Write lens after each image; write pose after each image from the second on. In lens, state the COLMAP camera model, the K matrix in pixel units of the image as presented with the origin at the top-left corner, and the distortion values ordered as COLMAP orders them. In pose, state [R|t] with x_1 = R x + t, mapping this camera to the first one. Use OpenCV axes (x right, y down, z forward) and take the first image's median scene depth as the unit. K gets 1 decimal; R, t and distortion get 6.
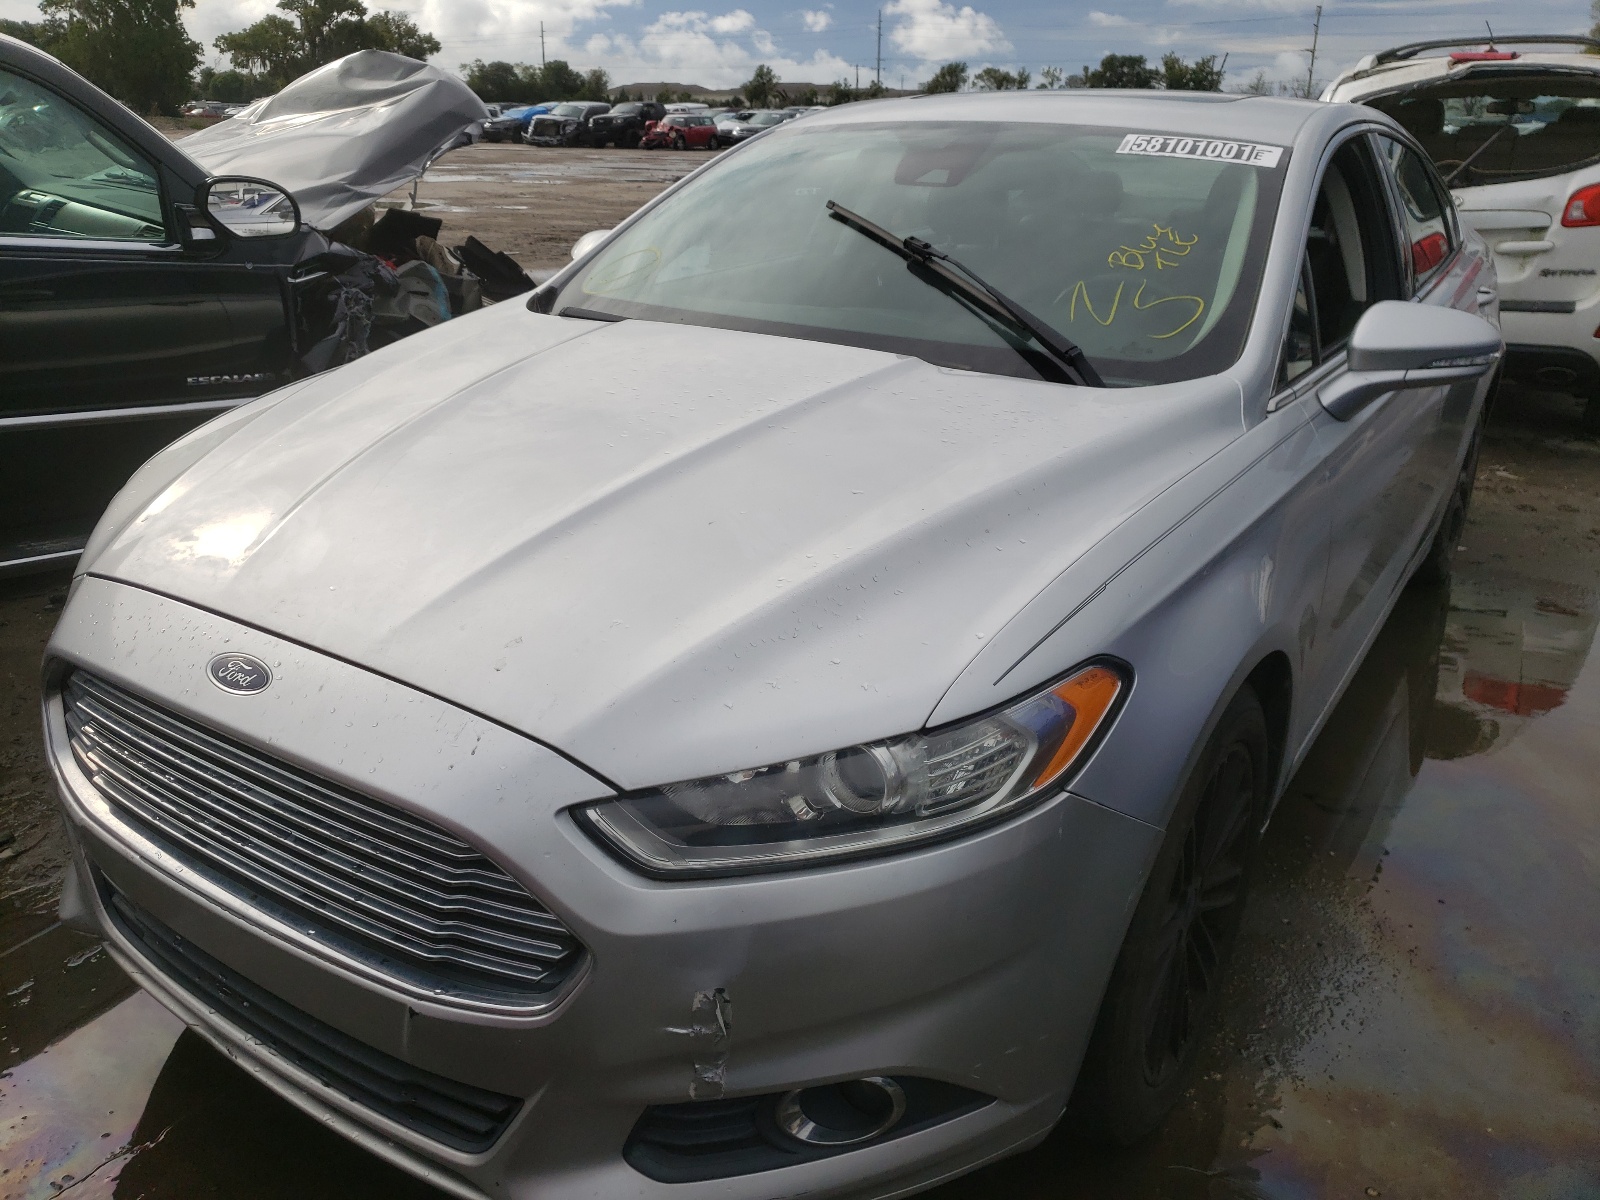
lens RADIAL K [[1275.1, 0, 802.4], [0, 1275.1, 596.8], [0, 0, 1]] dist [0.007669, 0.007091]
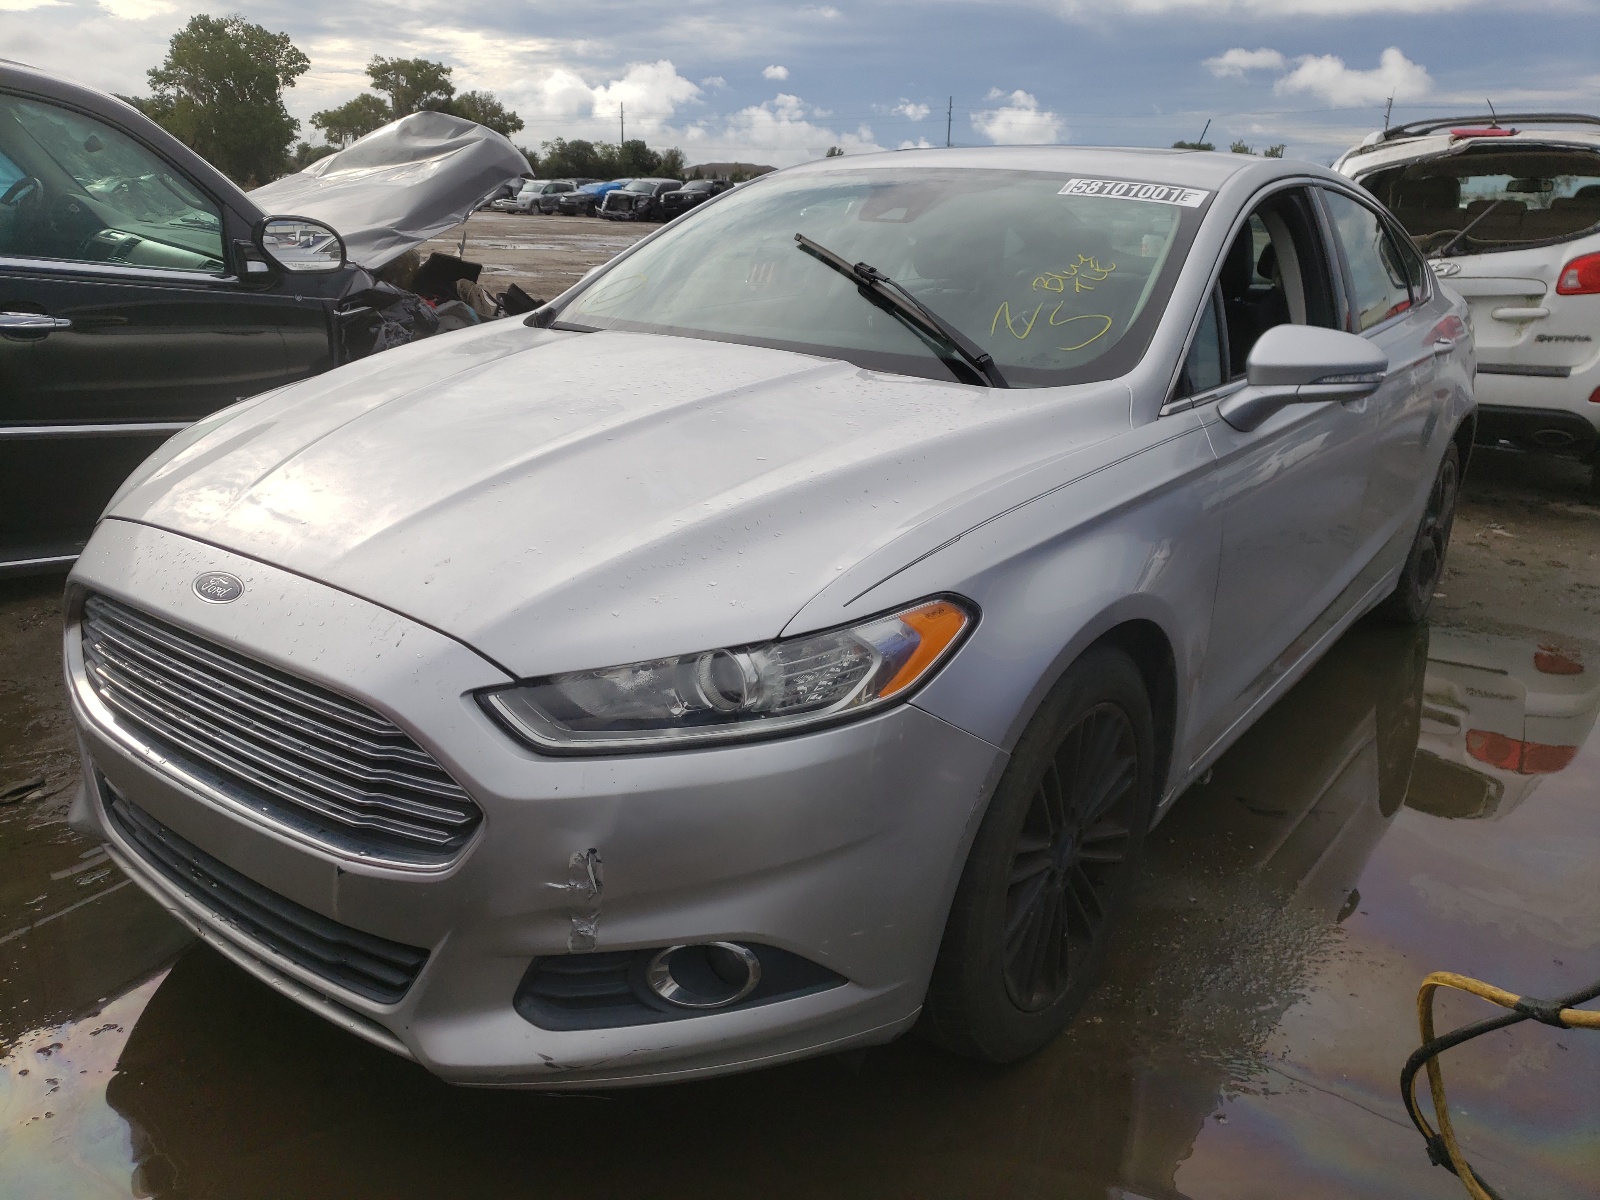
lens RADIAL K [[1268.5, 0, 800.0], [0, 1268.5, 600.0], [0, 0, 1]] dist [0.029709, -0.035411]
pose [[0.998400, 0.030863, -0.047379, 0.090971], [-0.033345, 0.998064, -0.052509, 0.069253], [0.045667, 0.054005, 0.997496, -0.088962]]
